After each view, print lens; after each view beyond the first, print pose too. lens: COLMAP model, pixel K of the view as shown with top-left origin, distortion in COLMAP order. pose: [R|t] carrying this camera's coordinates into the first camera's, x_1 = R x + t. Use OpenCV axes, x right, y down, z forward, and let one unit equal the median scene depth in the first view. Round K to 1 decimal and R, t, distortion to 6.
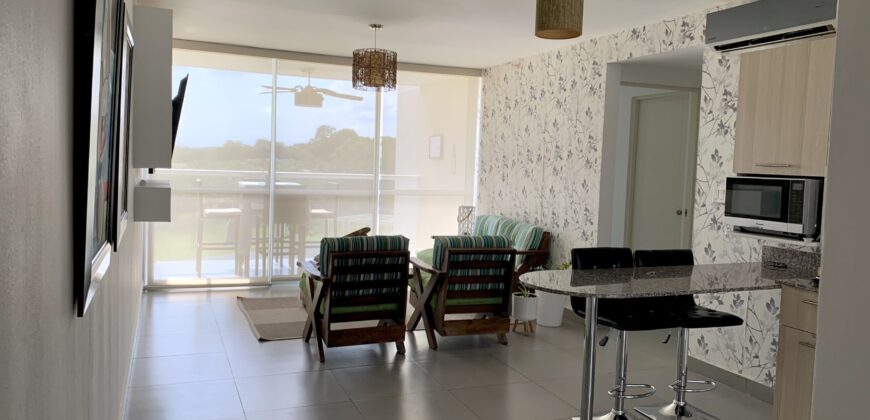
lens RADIAL K [[657.8, 0, 435.0], [0, 657.8, 210.0], [0, 0, 1]] dist [0.056122, -0.103785]
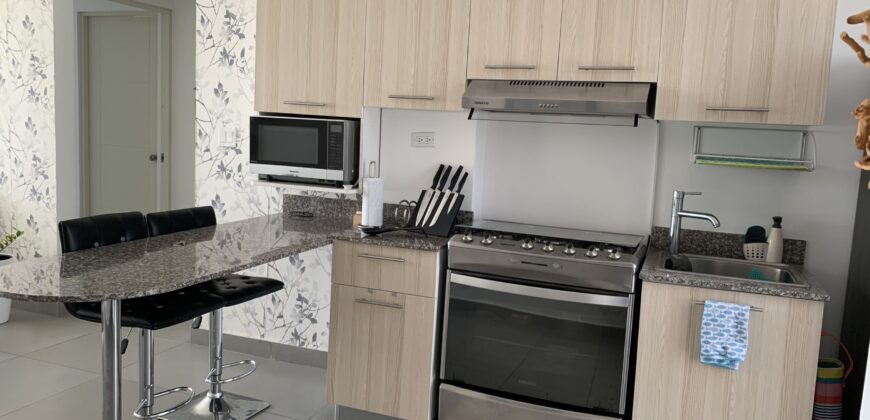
lens RADIAL K [[657.8, 0, 435.0], [0, 657.8, 210.0], [0, 0, 1]] dist [0.056122, -0.103785]
pose [[0.670708, -0.090481, 0.736182, -0.027553], [0.023398, 0.994619, 0.100926, -0.010686], [-0.741352, -0.050467, 0.669216, 0.256853]]
